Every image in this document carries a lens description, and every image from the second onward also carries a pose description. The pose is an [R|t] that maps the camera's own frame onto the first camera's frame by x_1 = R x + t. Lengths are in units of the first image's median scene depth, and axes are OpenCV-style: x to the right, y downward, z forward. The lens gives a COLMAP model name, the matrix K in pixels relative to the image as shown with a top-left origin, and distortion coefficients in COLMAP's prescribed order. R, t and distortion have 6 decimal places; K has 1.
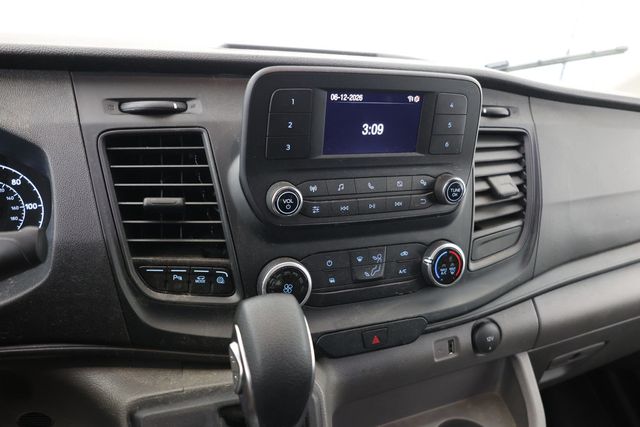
lens RADIAL K [[446.5, 0, 321.9], [0, 446.5, 215.8], [0, 0, 1]] dist [-0.015265, 0.010047]
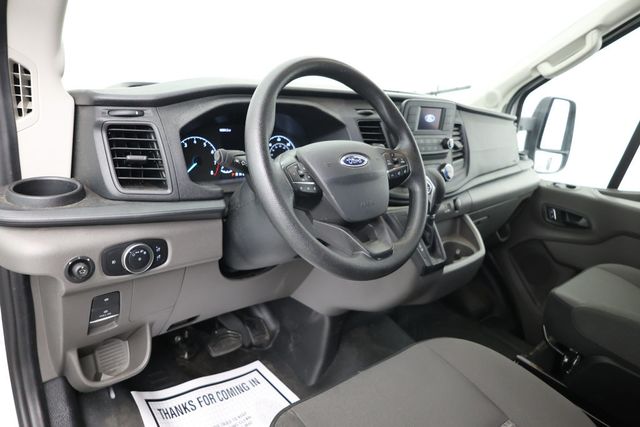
lens RADIAL K [[446.5, 0, 326.6], [0, 446.5, 204.7], [0, 0, 1]] dist [-0.015265, 0.010047]
pose [[0.932931, -0.066414, 0.353877, -1.344857], [0.090943, 0.994438, -0.053123, 0.377435], [-0.348381, 0.081743, 0.933782, -1.213341]]
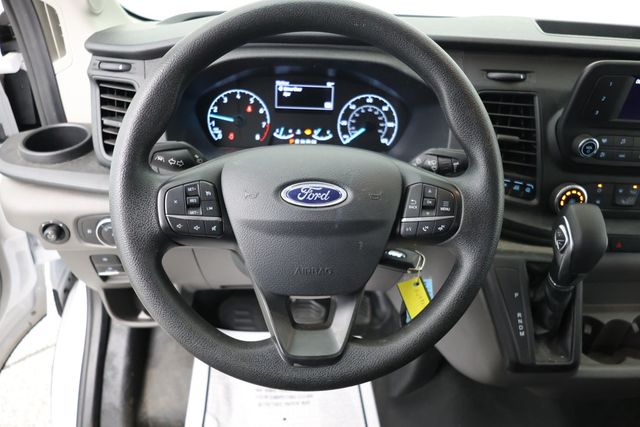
lens RADIAL K [[446.5, 0, 322.0], [0, 446.5, 207.2], [0, 0, 1]] dist [-0.015265, 0.010047]
pose [[0.945422, 0.170909, -0.277431, -0.396919], [-0.115852, 0.972082, 0.204045, -0.031702], [0.304559, -0.160768, 0.938828, -0.630579]]
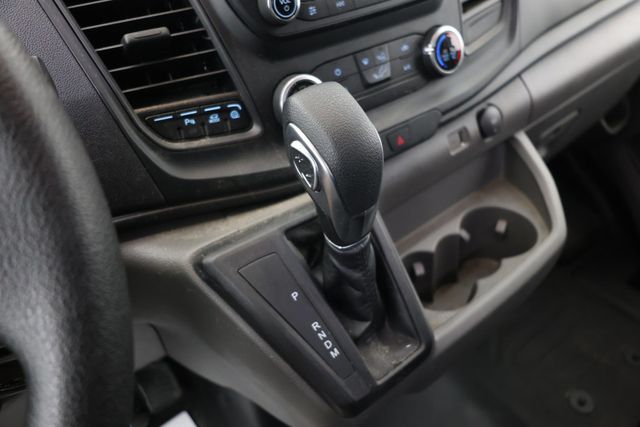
lens RADIAL K [[446.5, 0, 319.5], [0, 446.5, 208.6], [0, 0, 1]] dist [-0.015265, 0.010047]
pose [[0.950816, -0.293463, 0.099135, -0.174898], [0.264076, 0.935245, 0.235757, 0.128897], [-0.161901, -0.197982, 0.966743, 0.046968]]
